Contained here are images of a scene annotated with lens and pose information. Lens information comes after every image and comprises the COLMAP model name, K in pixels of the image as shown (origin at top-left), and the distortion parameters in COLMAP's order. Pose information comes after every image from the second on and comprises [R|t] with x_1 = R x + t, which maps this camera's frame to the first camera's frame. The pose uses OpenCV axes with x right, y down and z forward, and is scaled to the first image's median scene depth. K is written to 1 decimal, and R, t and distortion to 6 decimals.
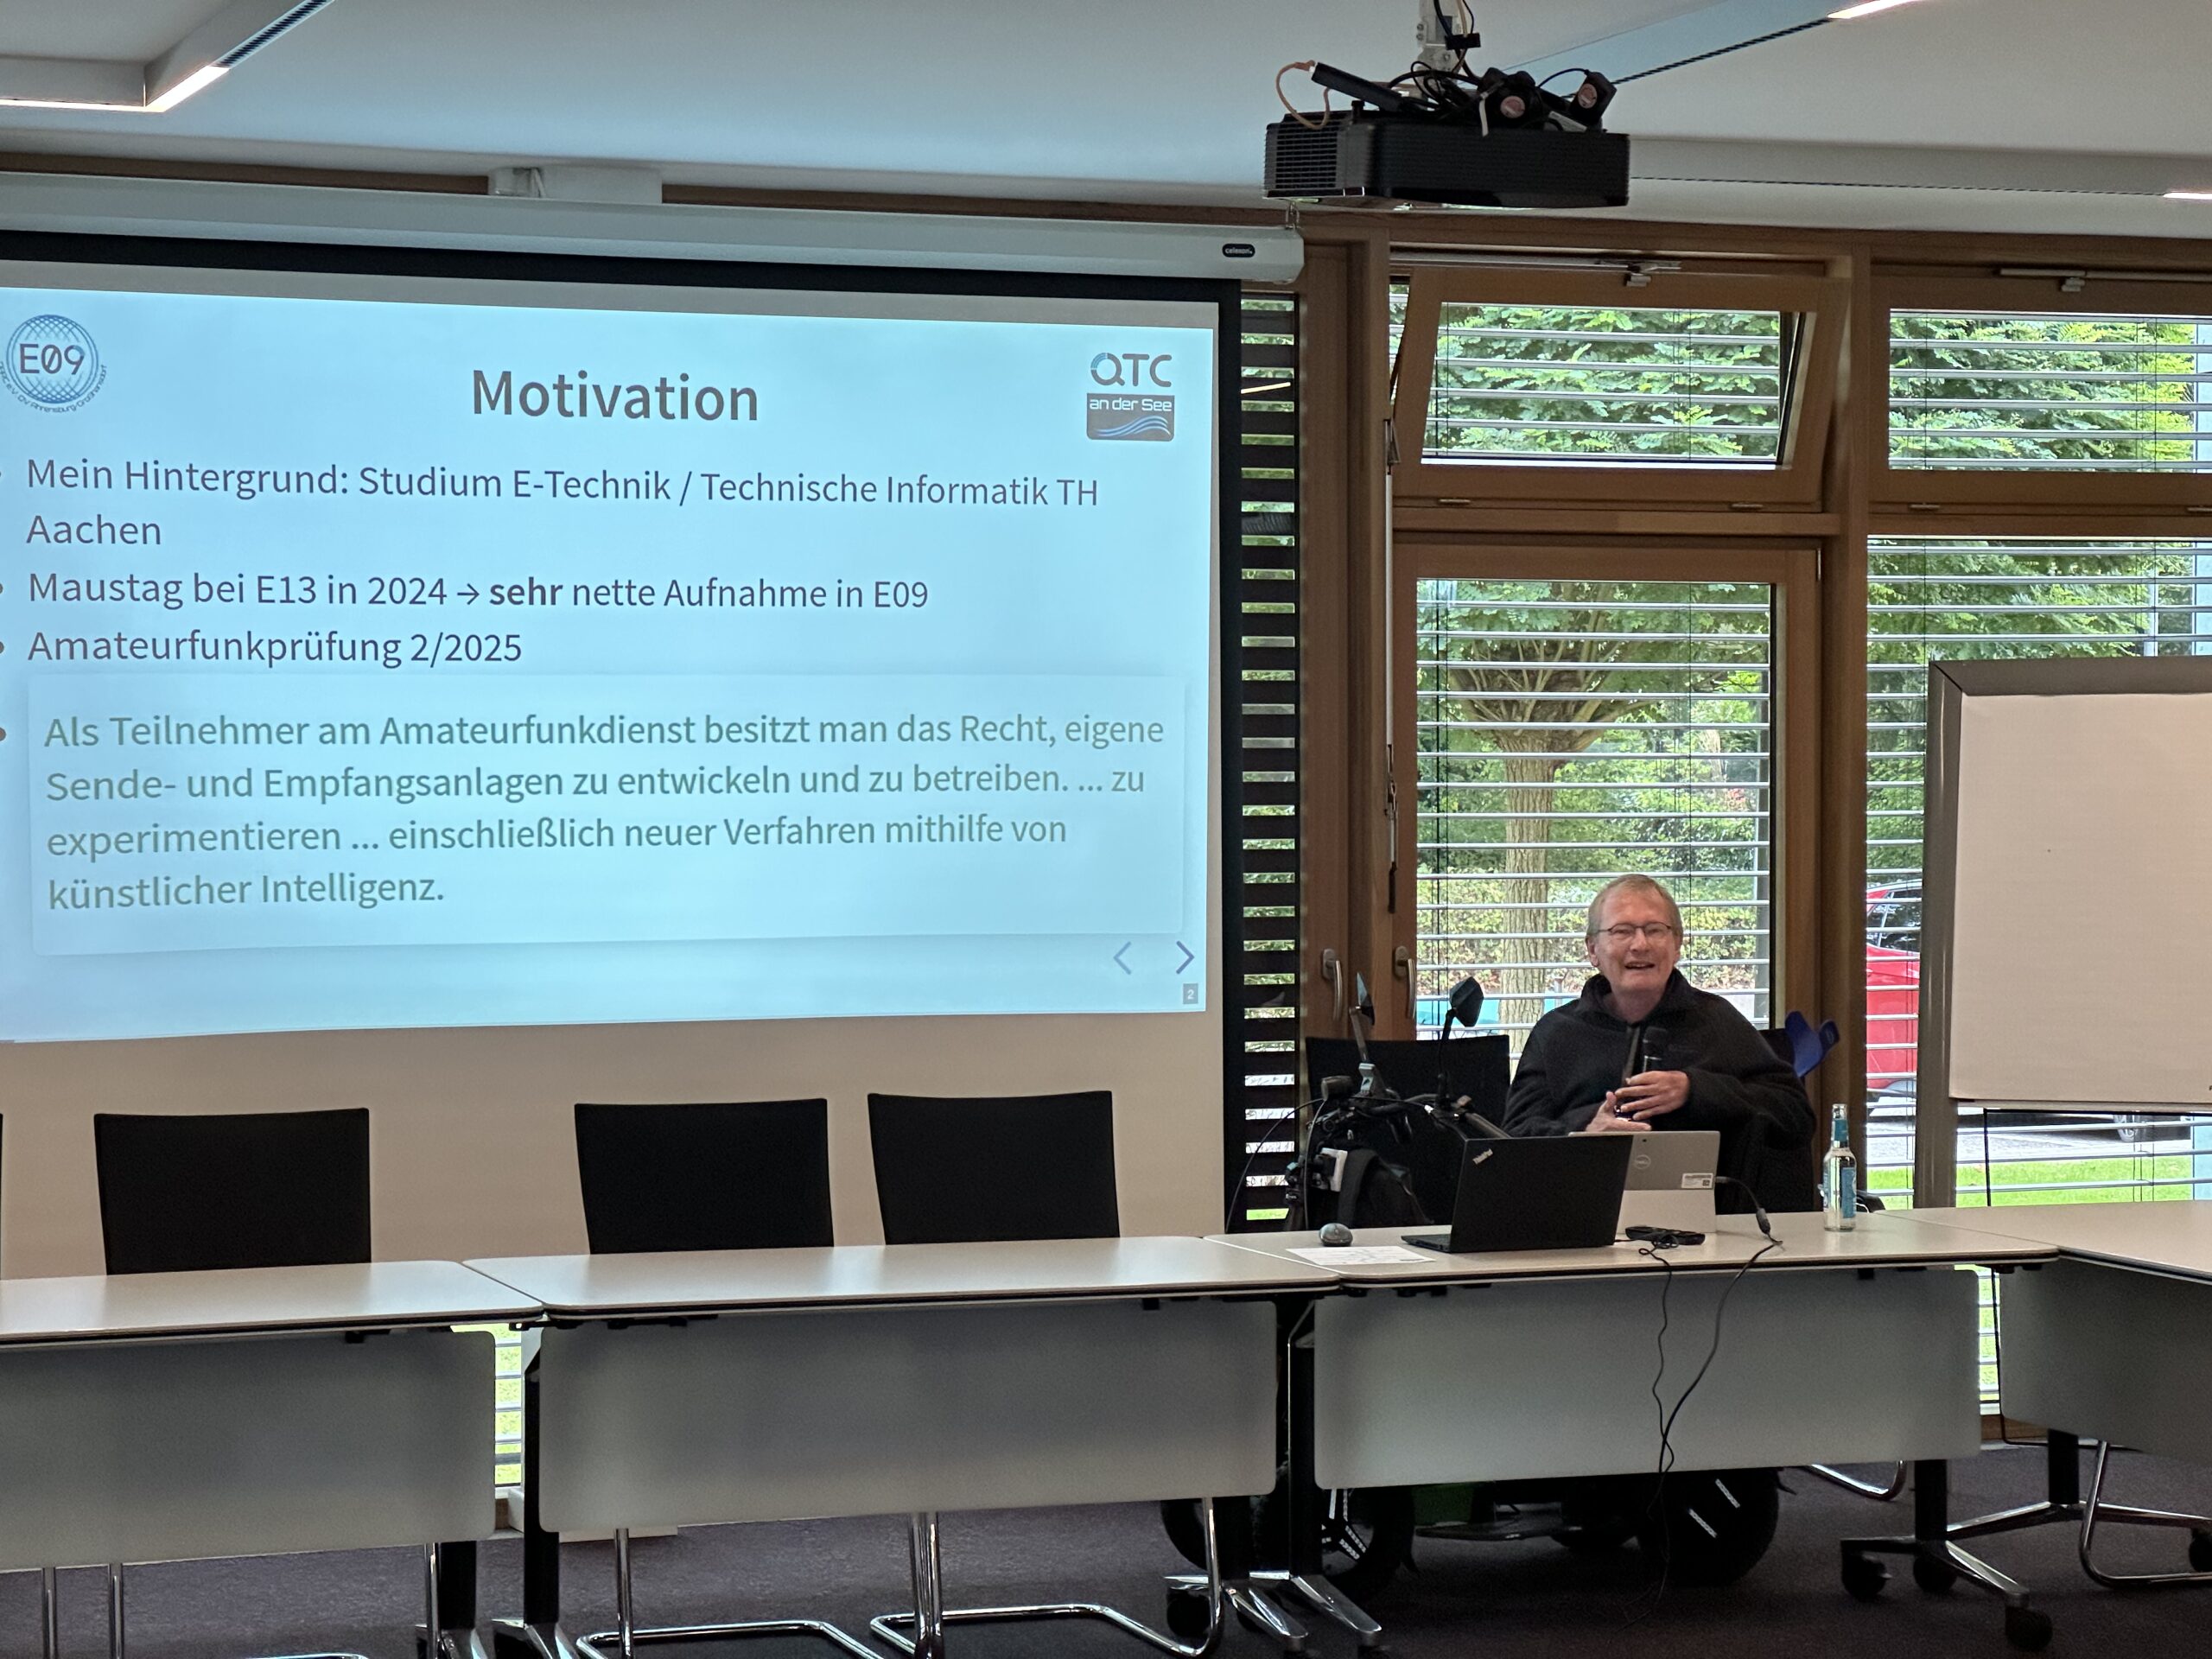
lens RADIAL K [[4828.5, 0, 1106.0], [0, 4828.5, 829.5], [0, 0, 1]] dist [-0.163585, 4.769666]
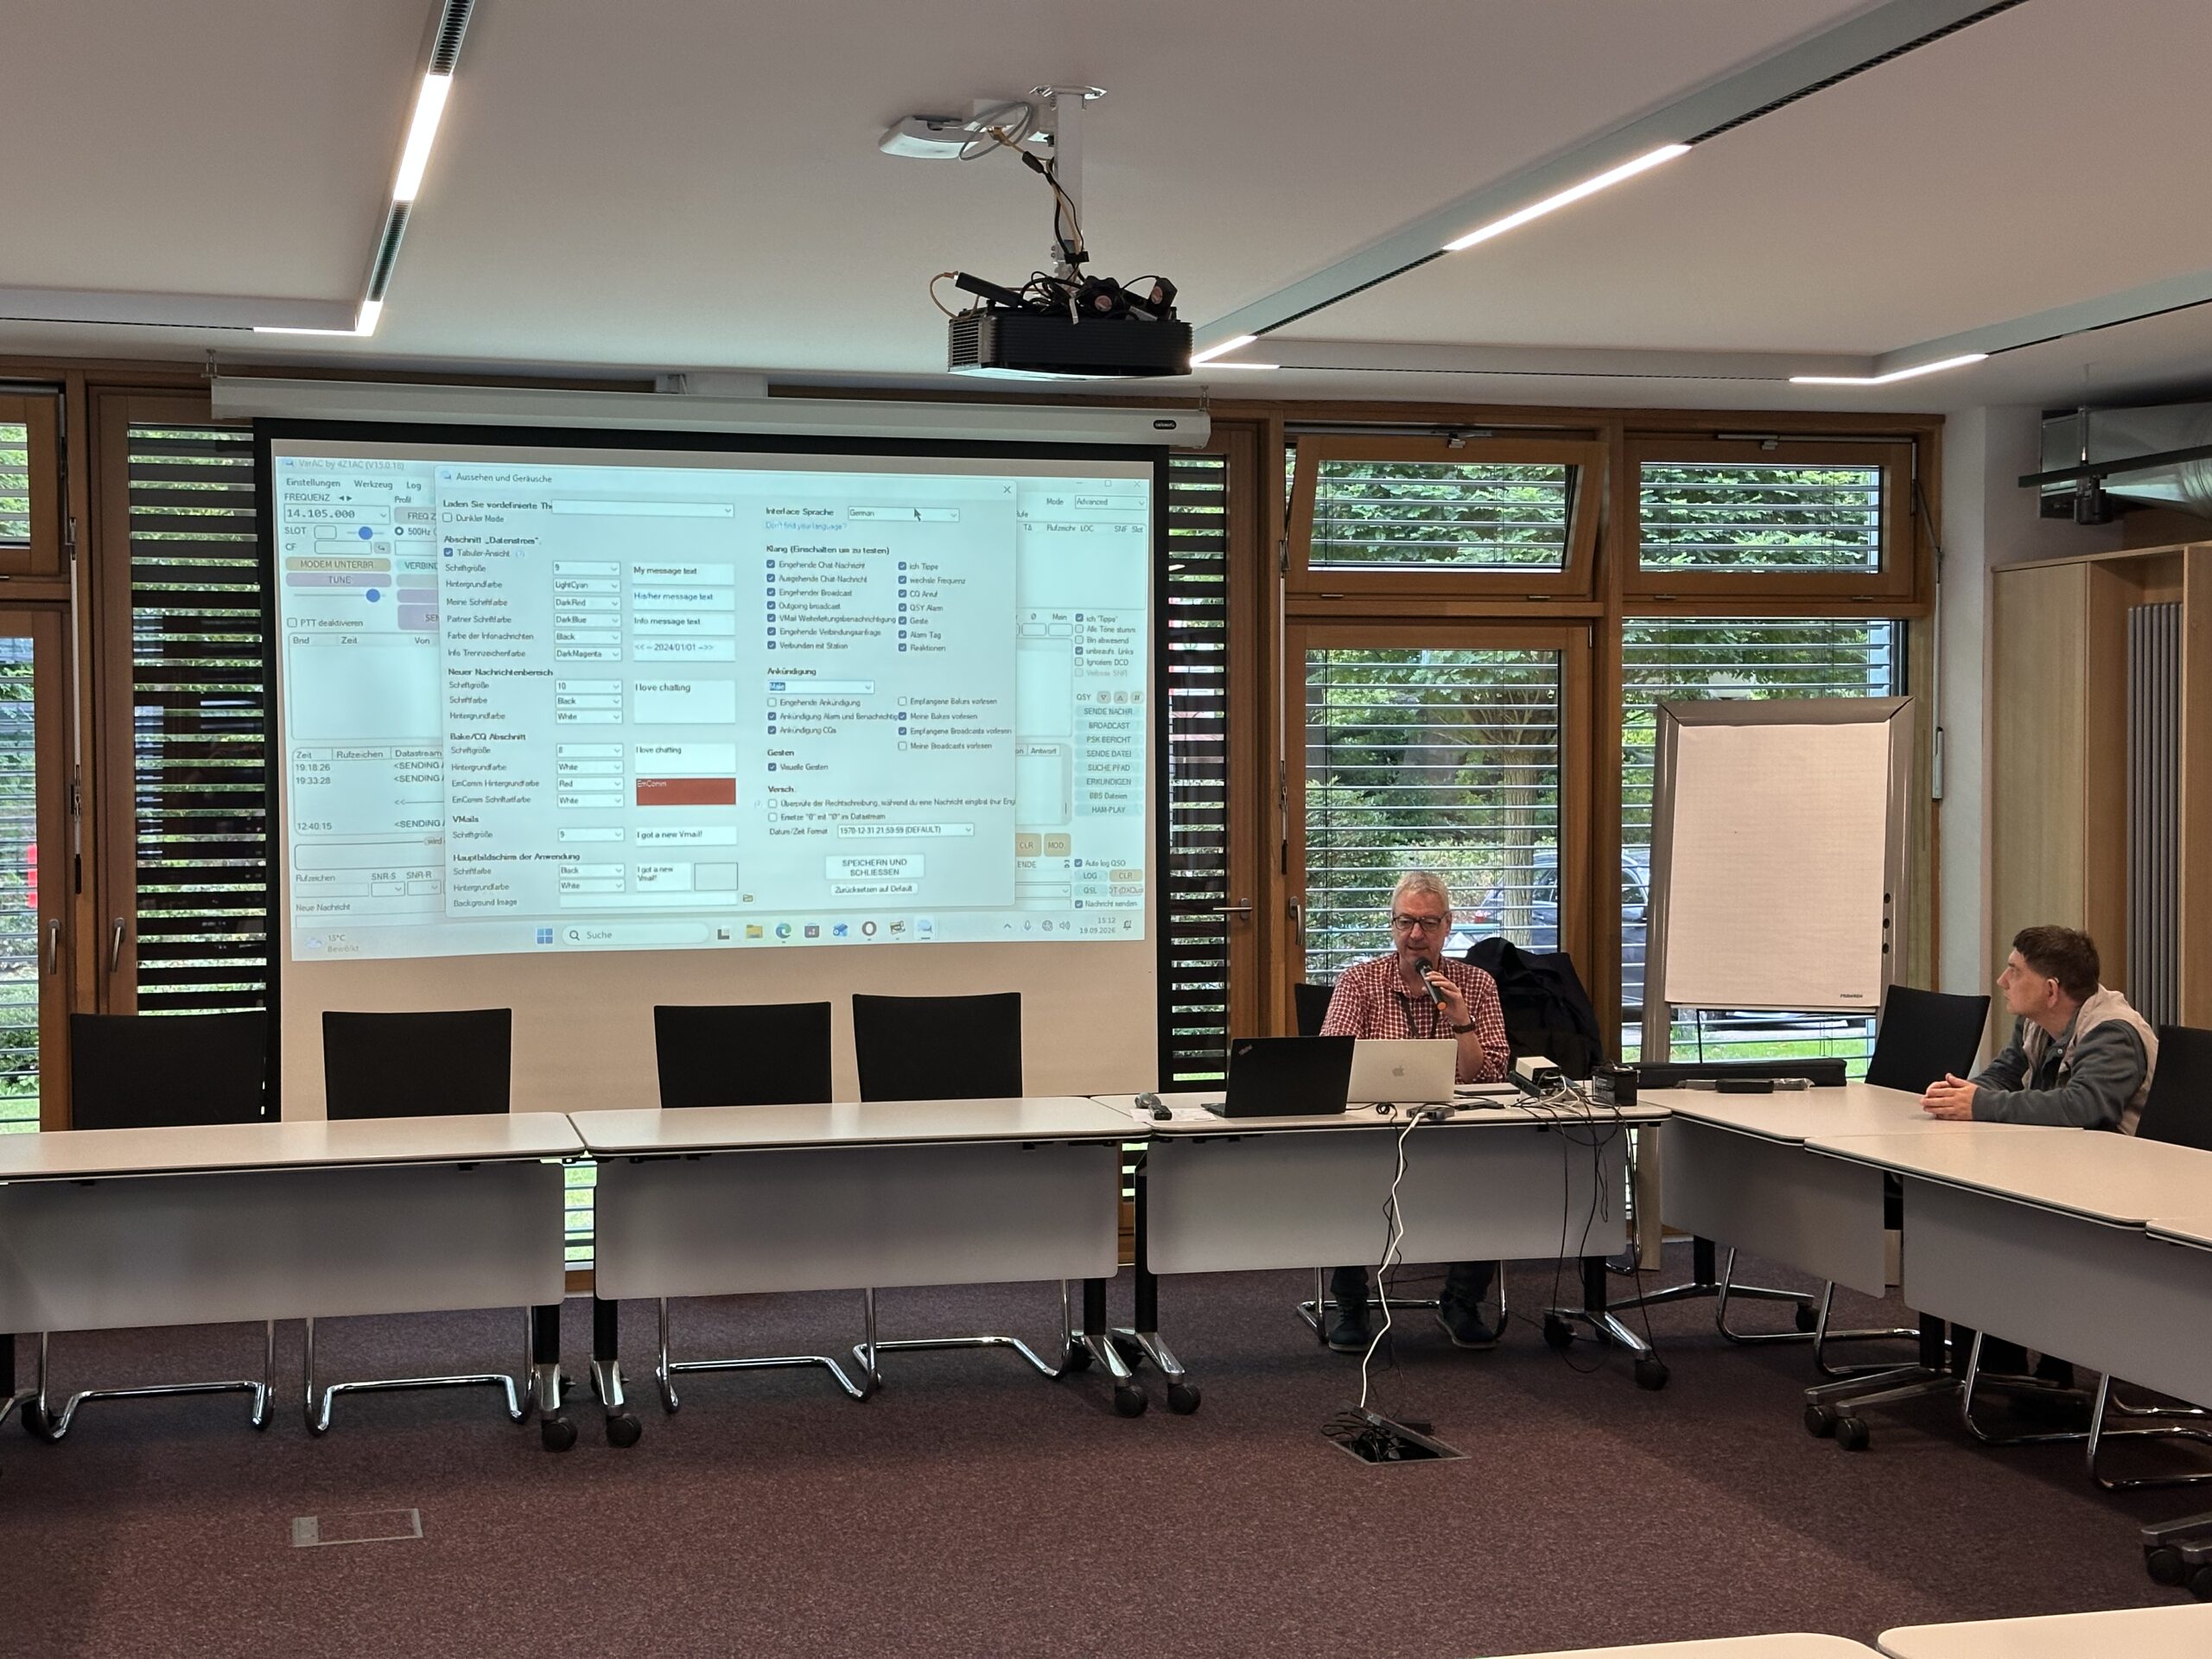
lens RADIAL K [[3027.2, 0, 1106.0], [0, 3027.2, 829.5], [0, 0, 1]] dist [0.127612, 0.071597]
pose [[0.995940, 0.000362, -0.090024, 0.095517], [0.000172, 0.999982, 0.005924, -0.002108], [0.090024, -0.005915, 0.995922, 0.074961]]
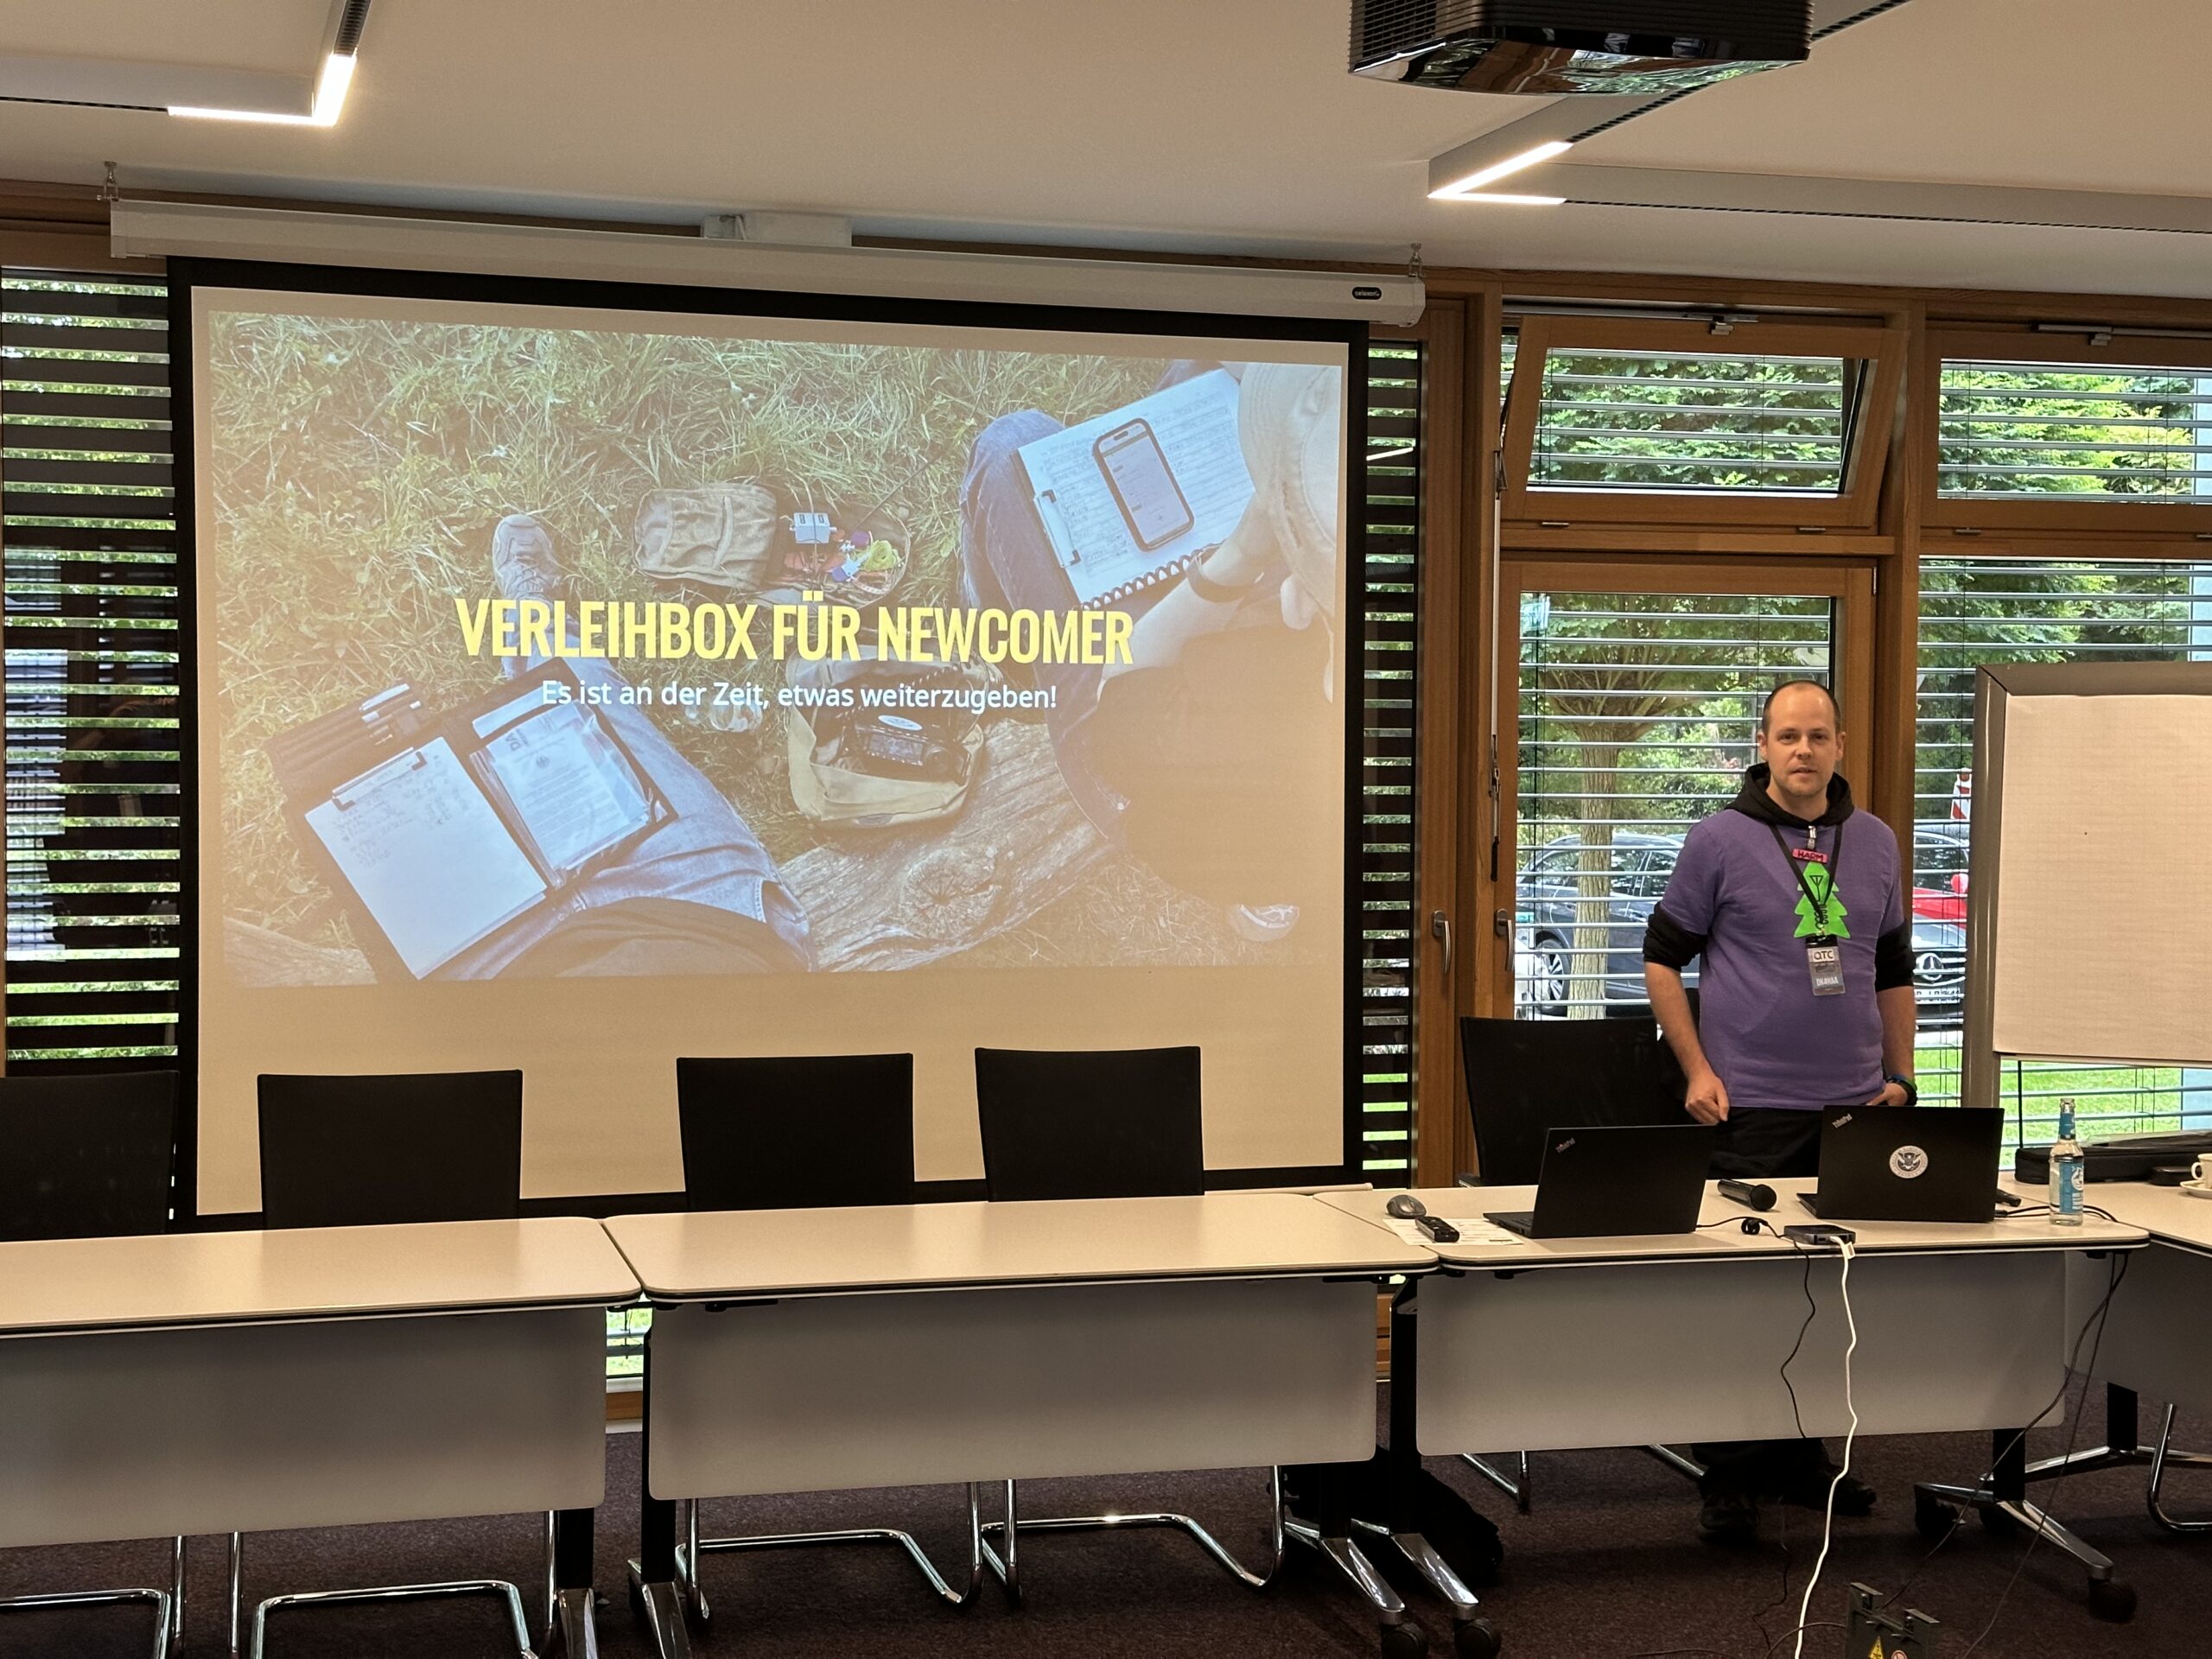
lens RADIAL K [[3053.2, 0, 1106.0], [0, 3053.2, 829.5], [0, 0, 1]] dist [0.132319, -0.084707]
pose [[0.997648, 0.011993, -0.067482, 0.017055], [-0.010924, 0.999809, 0.016182, -0.006224], [0.067663, -0.015406, 0.997589, 0.286124]]
